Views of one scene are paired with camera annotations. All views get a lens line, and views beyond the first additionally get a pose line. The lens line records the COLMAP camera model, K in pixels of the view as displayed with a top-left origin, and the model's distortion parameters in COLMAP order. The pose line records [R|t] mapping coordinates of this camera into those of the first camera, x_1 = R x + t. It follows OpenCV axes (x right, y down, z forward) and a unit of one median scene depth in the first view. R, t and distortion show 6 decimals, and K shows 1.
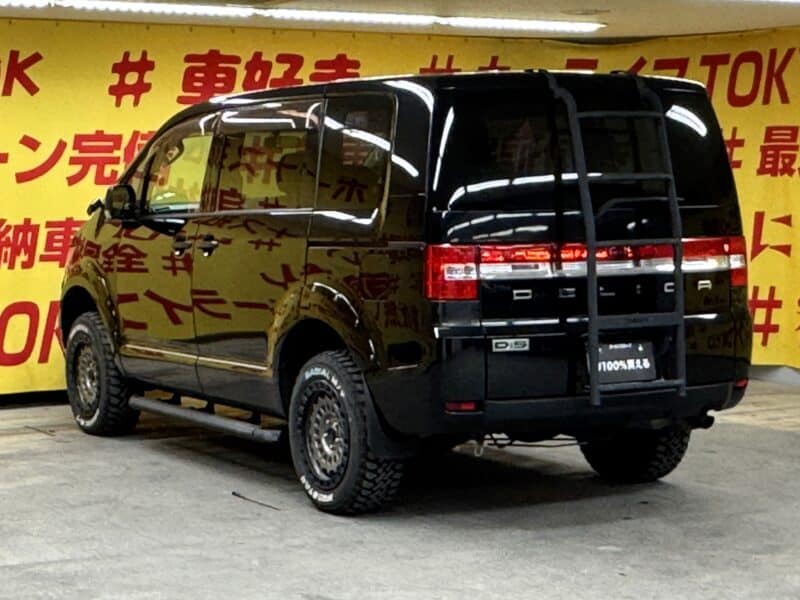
lens RADIAL K [[1814.7, 0, 400.5], [0, 1814.7, 270.7], [0, 0, 1]] dist [0.052594, -0.185904]
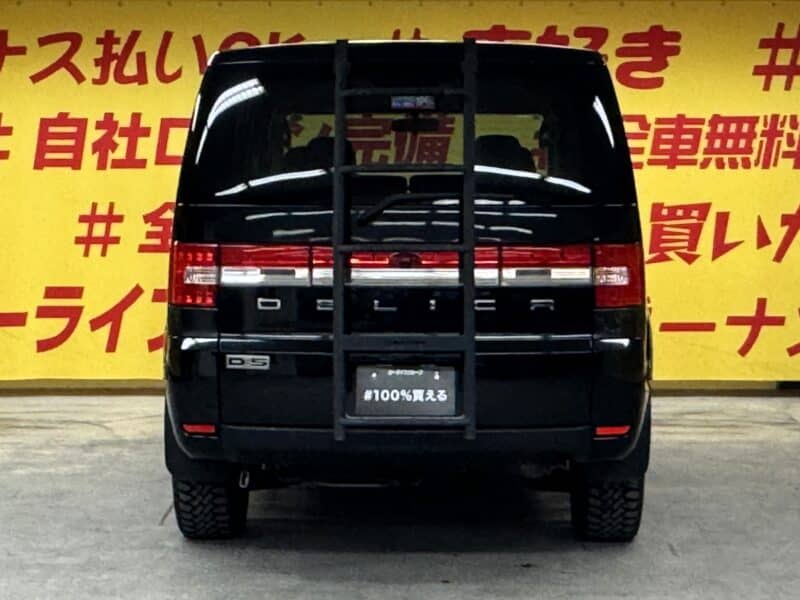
lens RADIAL K [[1814.7, 0, 400.5], [0, 1814.7, 270.7], [0, 0, 1]] dist [0.052594, -0.185904]
pose [[0.852240, 0.040051, -0.521615, 0.518176], [-0.034941, 0.999197, 0.019632, -0.019615], [0.521982, 0.001495, 0.852955, 0.279420]]
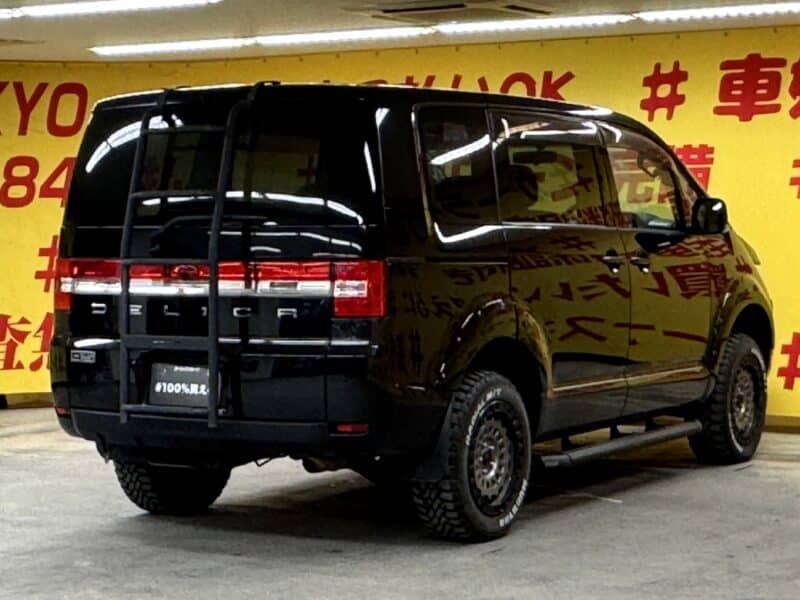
lens RADIAL K [[1957.1, 0, 400.0], [0, 1957.1, 300.0], [0, 0, 1]] dist [0.028758, 0.090259]
pose [[0.479170, 0.042907, -0.876673, 1.029248], [-0.040208, 0.998829, 0.026909, -0.026260], [0.876801, 0.022355, 0.480334, 0.565987]]
